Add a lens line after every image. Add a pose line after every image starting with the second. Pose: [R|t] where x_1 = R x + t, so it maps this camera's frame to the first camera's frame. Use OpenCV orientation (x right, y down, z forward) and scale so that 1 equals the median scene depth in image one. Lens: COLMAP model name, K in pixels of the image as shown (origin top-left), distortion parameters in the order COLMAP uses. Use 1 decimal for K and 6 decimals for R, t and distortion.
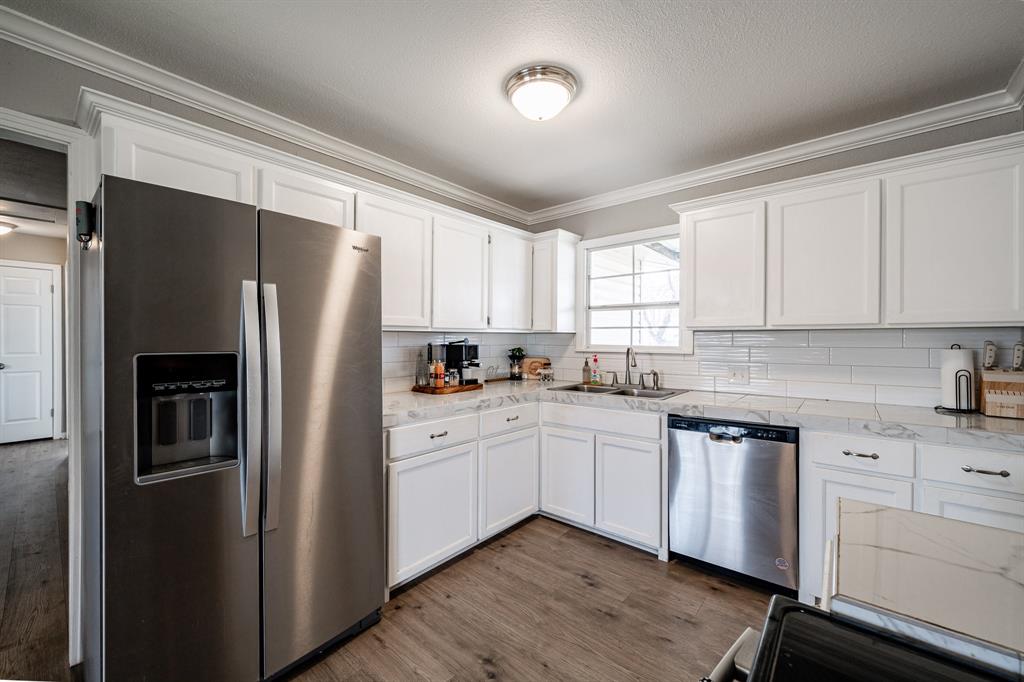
lens RADIAL K [[404.5, 0, 513.4], [0, 404.5, 330.4], [0, 0, 1]] dist [-0.002121, -0.000511]
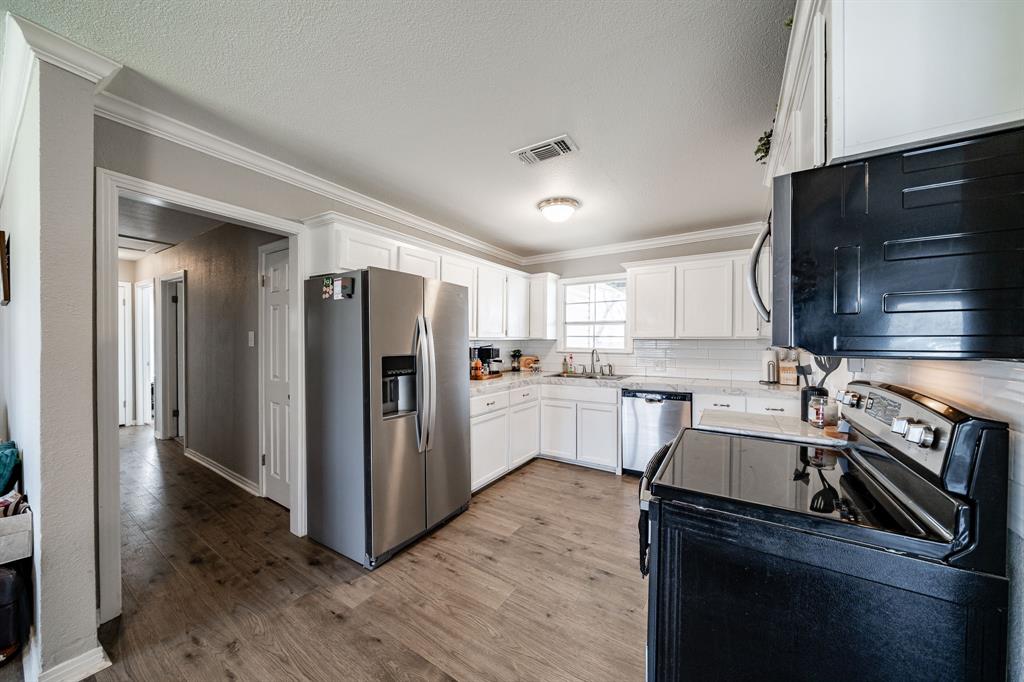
lens RADIAL K [[353.6, 0, 507.9], [0, 353.6, 330.5], [0, 0, 1]] dist [-0.004721, 0.000156]
pose [[0.992191, 0.002526, 0.124699, -0.227436], [-0.001867, 0.999984, -0.005405, -0.024480], [-0.124711, 0.005130, 0.992180, -0.341875]]
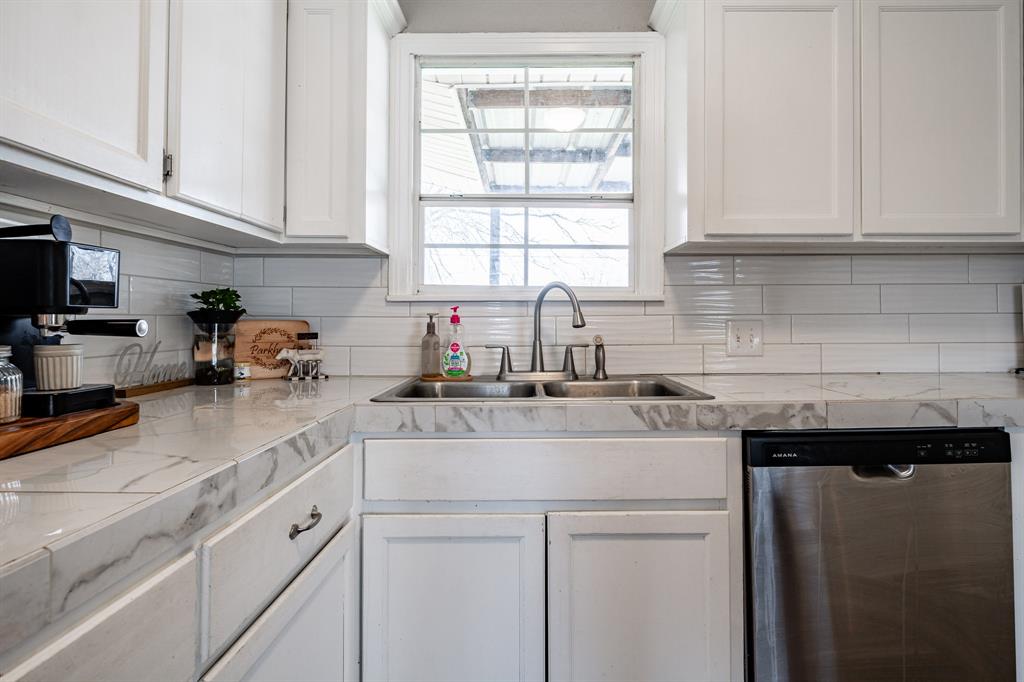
lens RADIAL K [[555.7, 0, 519.4], [0, 555.7, 311.0], [0, 0, 1]] dist [-0.000688, 0.000355]
pose [[0.765633, 0.009695, 0.643204, -0.120972], [-0.010776, 0.999939, -0.002245, 0.073055], [-0.643187, -0.005213, 0.765692, 0.586929]]
